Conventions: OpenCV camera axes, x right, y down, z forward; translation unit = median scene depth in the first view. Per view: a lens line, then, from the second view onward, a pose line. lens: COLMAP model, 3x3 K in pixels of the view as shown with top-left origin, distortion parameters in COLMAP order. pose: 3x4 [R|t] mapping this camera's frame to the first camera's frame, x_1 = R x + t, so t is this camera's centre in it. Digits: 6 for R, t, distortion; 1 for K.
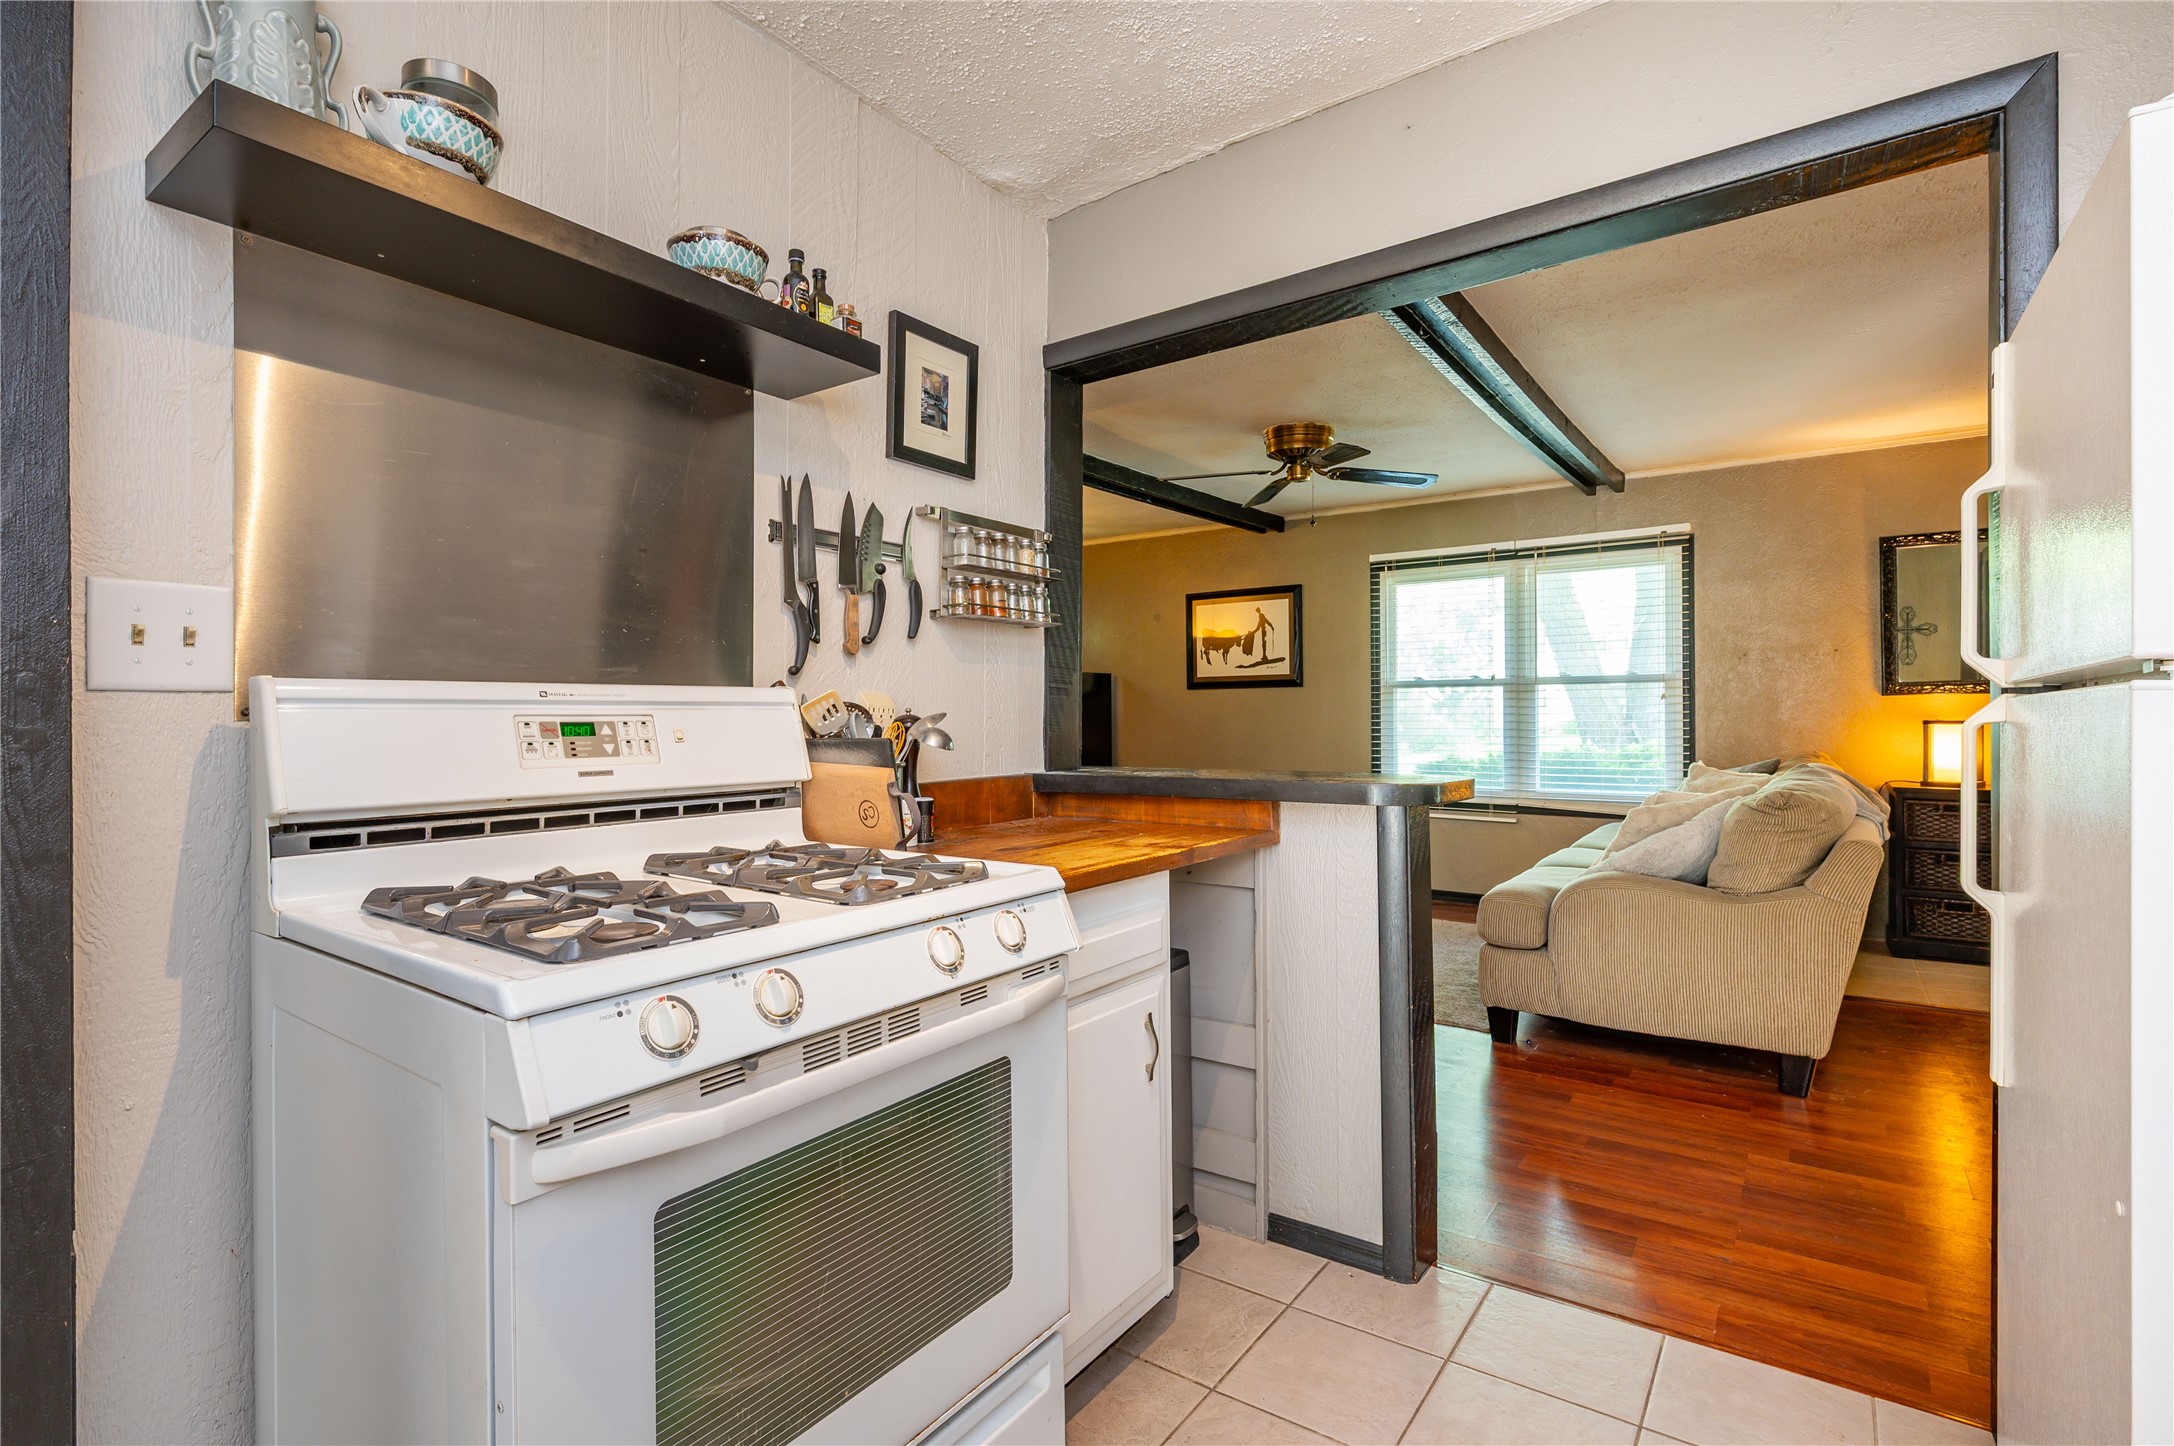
lens RADIAL K [[984.7, 0, 1087.0], [0, 984.7, 723.0], [0, 0, 1]] dist [-0.000822, -0.000133]
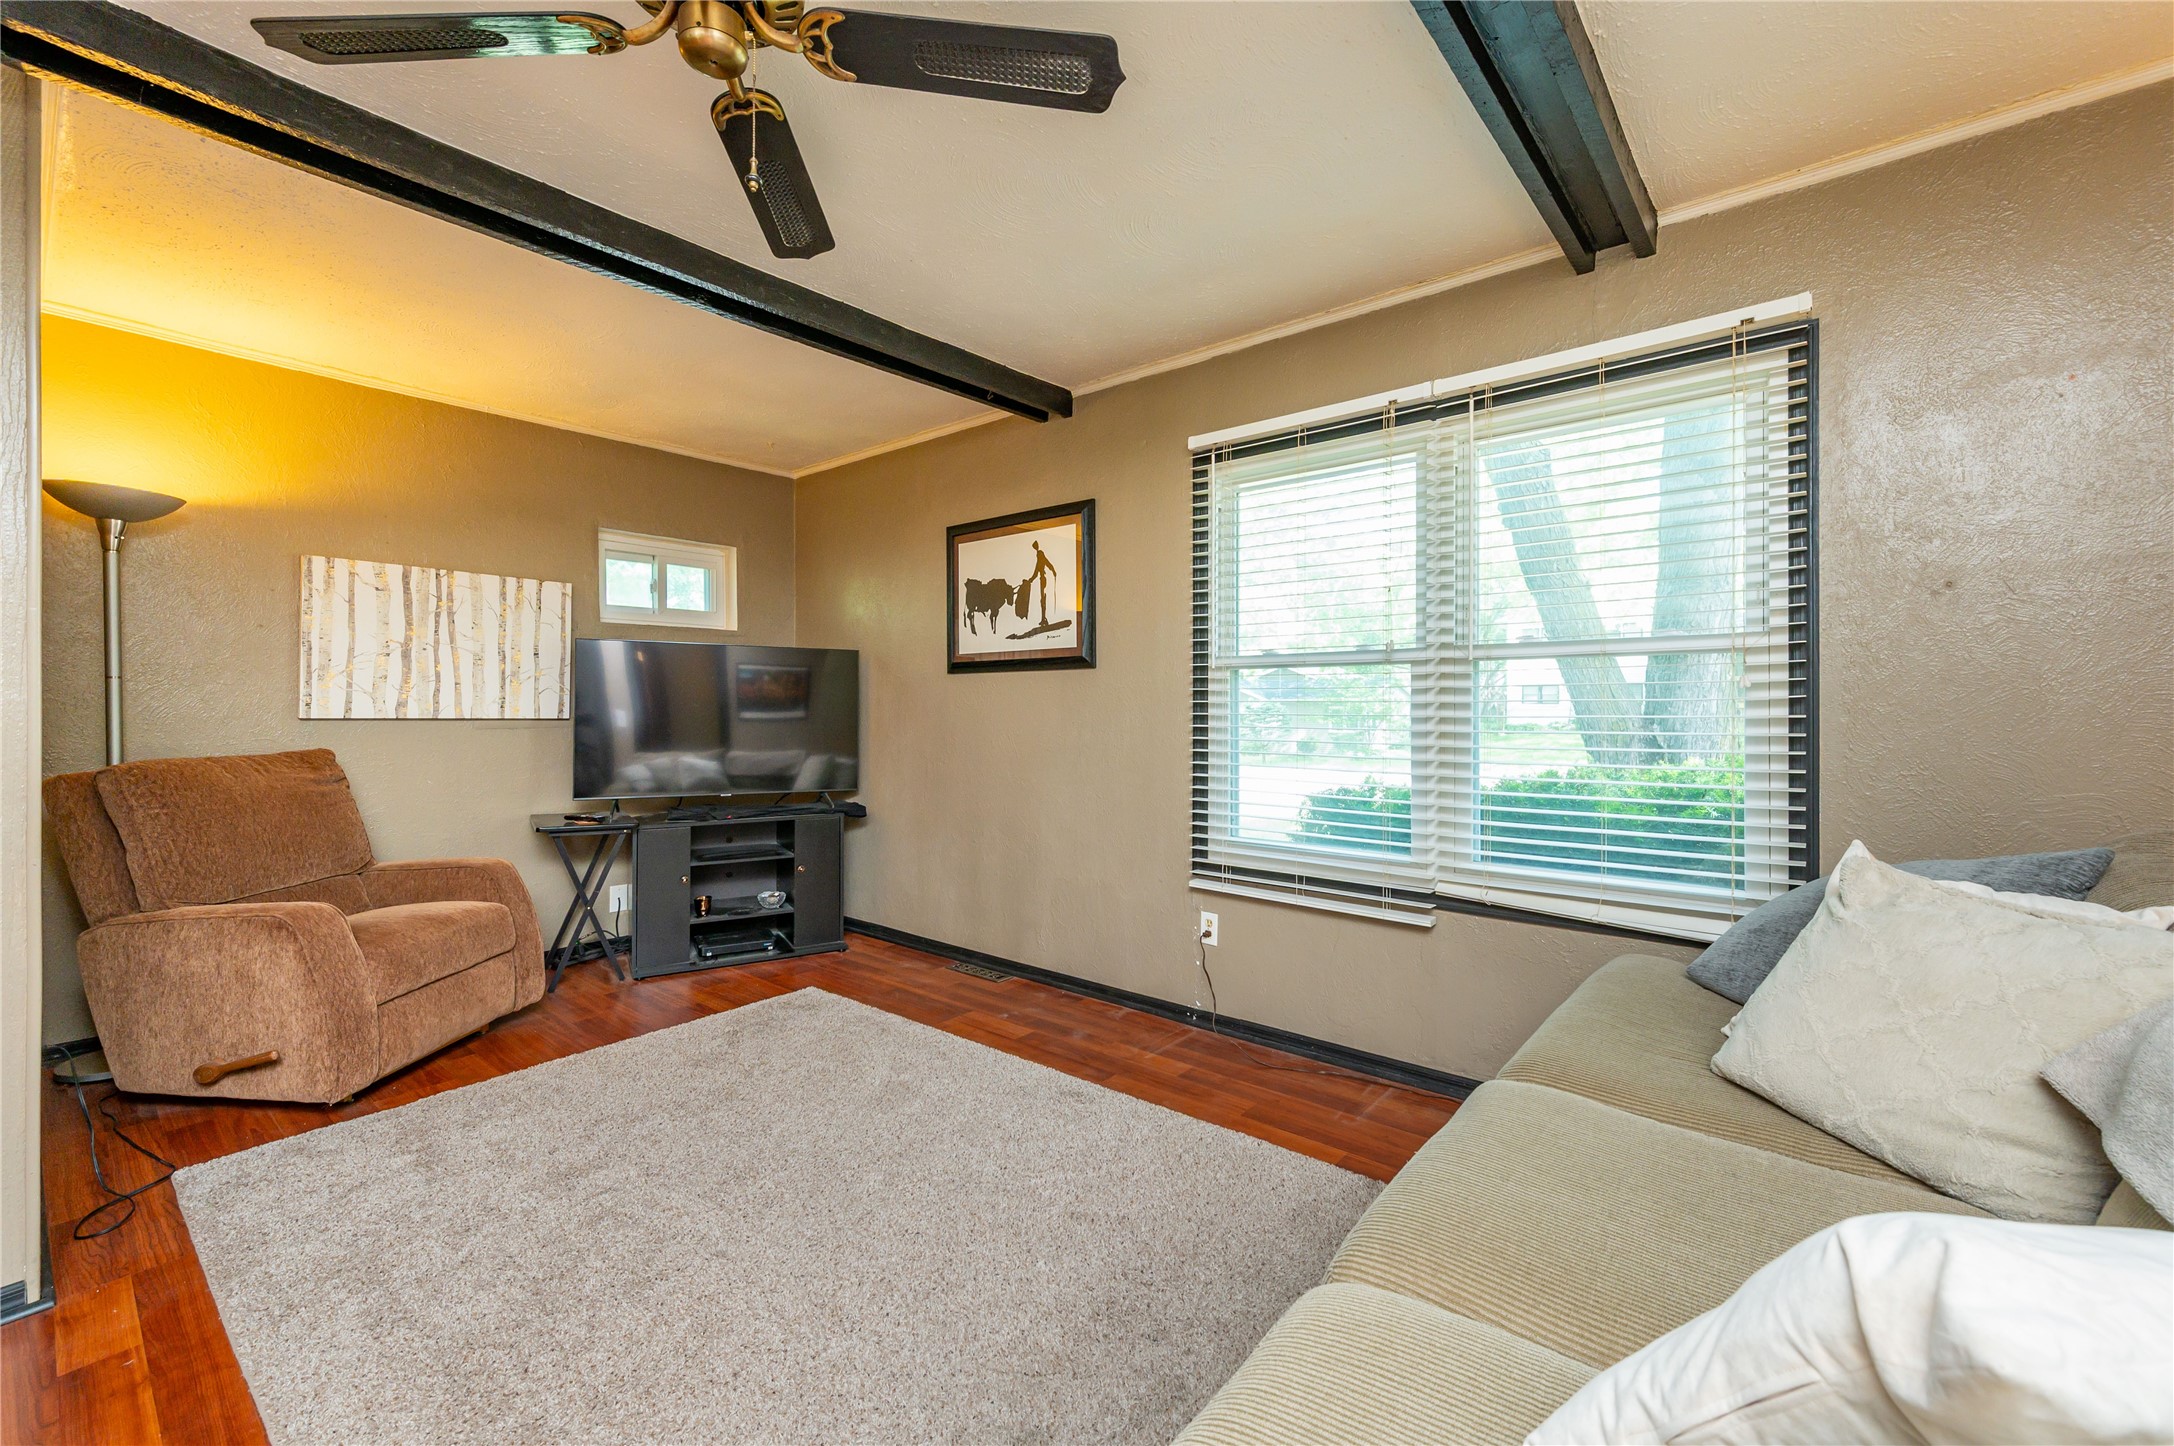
lens RADIAL K [[866.7, 0, 1086.5], [0, 866.7, 711.5], [0, 0, 1]] dist [-0.000453, -0.000038]
pose [[0.998163, 0.010932, -0.059583, 0.246260], [-0.011537, 0.999885, -0.009826, -0.004674], [0.059469, 0.010495, 0.998175, 0.467920]]
